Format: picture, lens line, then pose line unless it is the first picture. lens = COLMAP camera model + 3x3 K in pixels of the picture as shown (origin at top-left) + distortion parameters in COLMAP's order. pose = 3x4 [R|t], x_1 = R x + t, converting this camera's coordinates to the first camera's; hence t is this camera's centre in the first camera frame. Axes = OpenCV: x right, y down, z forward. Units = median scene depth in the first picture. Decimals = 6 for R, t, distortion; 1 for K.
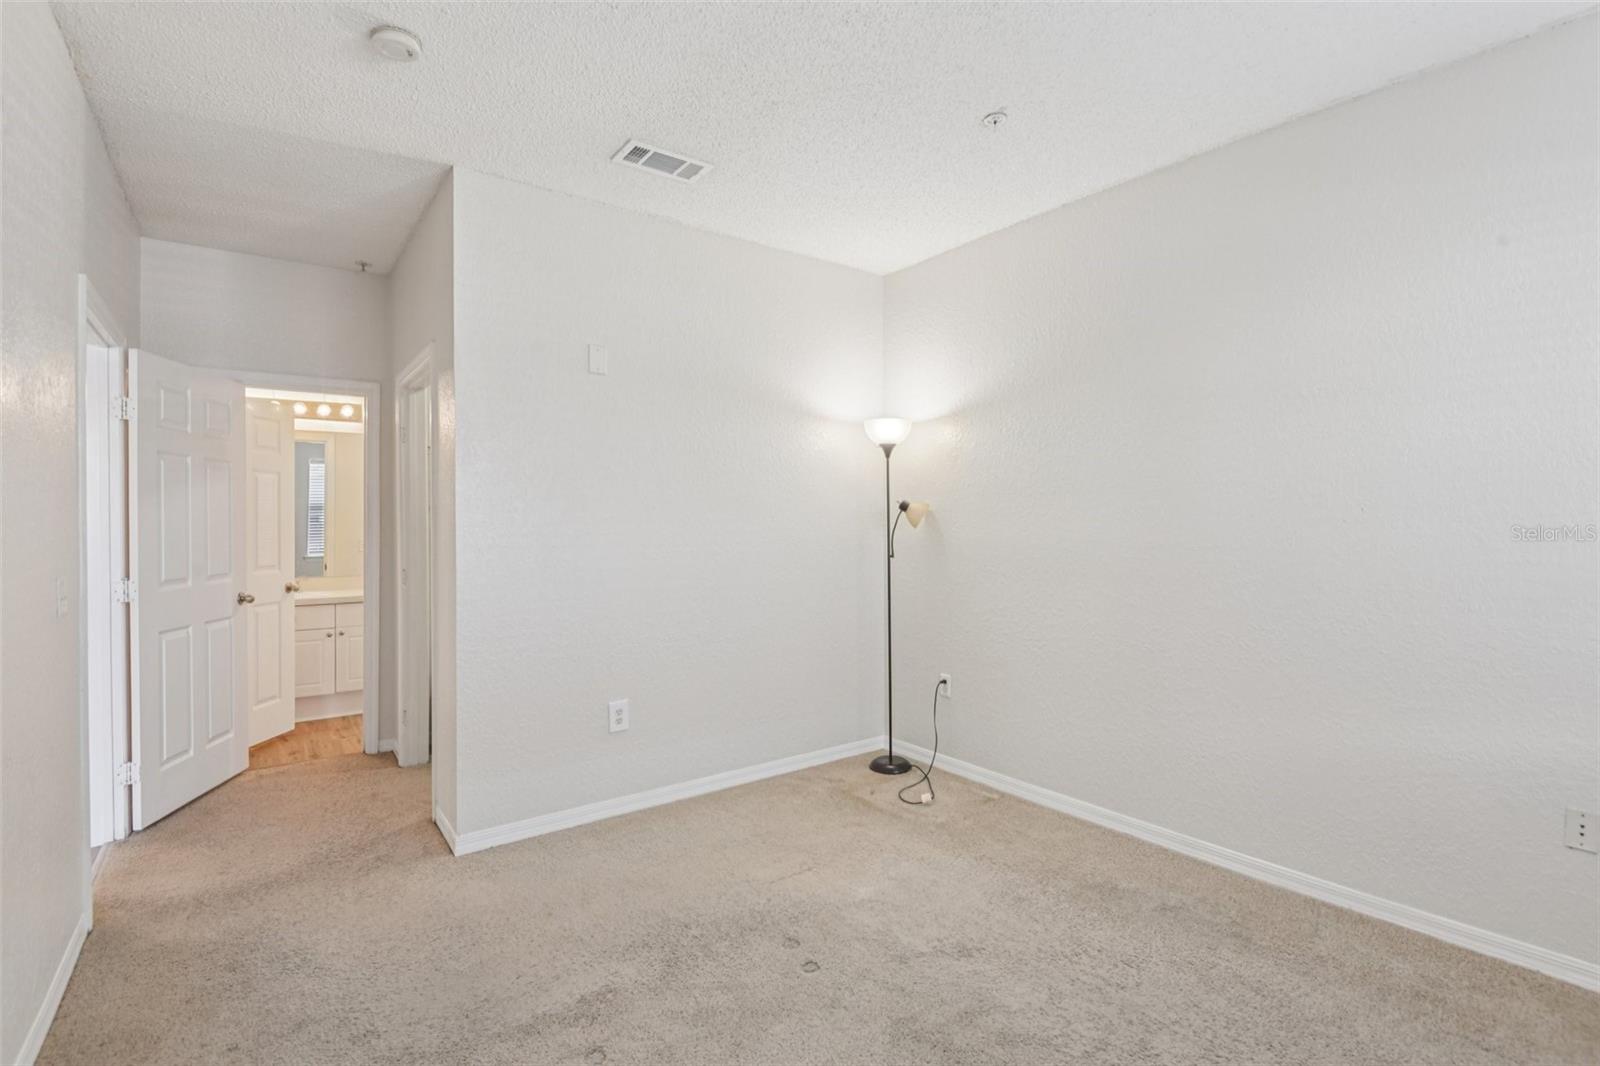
lens RADIAL K [[749.4, 0, 785.8], [0, 749.4, 518.9], [0, 0, 1]] dist [0.018845, -0.027892]
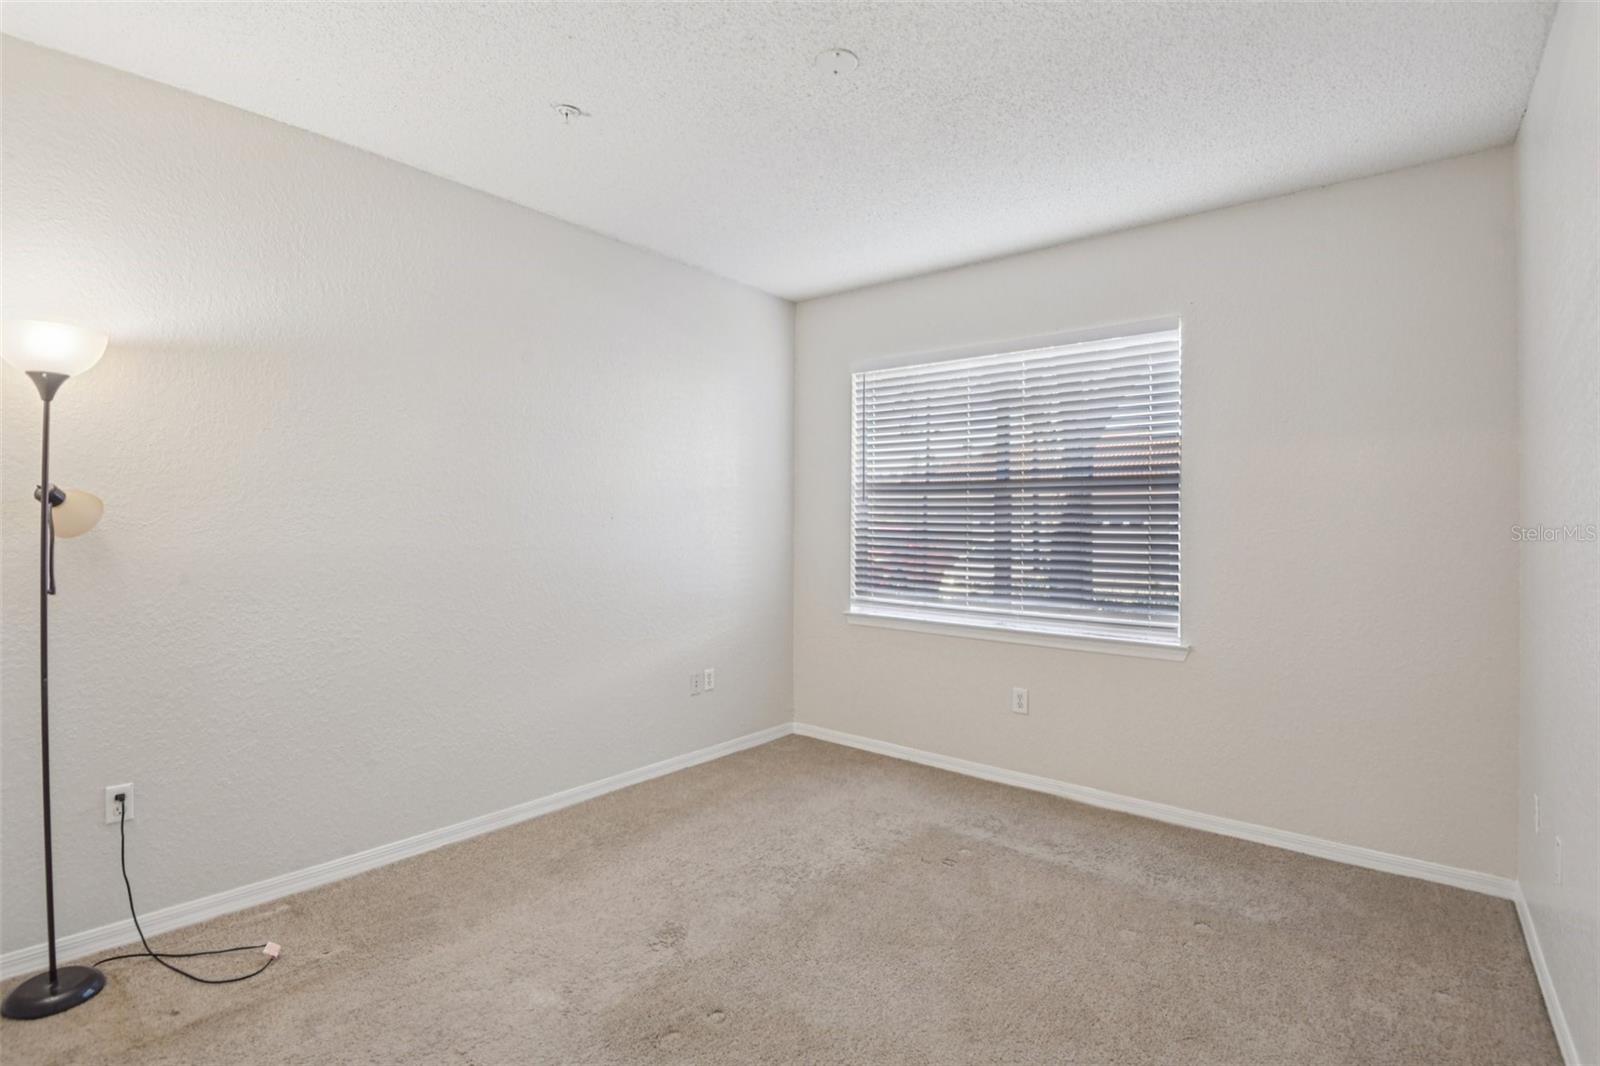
lens RADIAL K [[759.8, 0, 838.3], [0, 759.8, 522.0], [0, 0, 1]] dist [-0.002192, -0.020157]
pose [[-0.283824, 0.000413, 0.958876, -0.554766], [-0.014310, 0.999887, -0.004667, -0.003354], [-0.958770, -0.015046, -0.283786, 0.698135]]
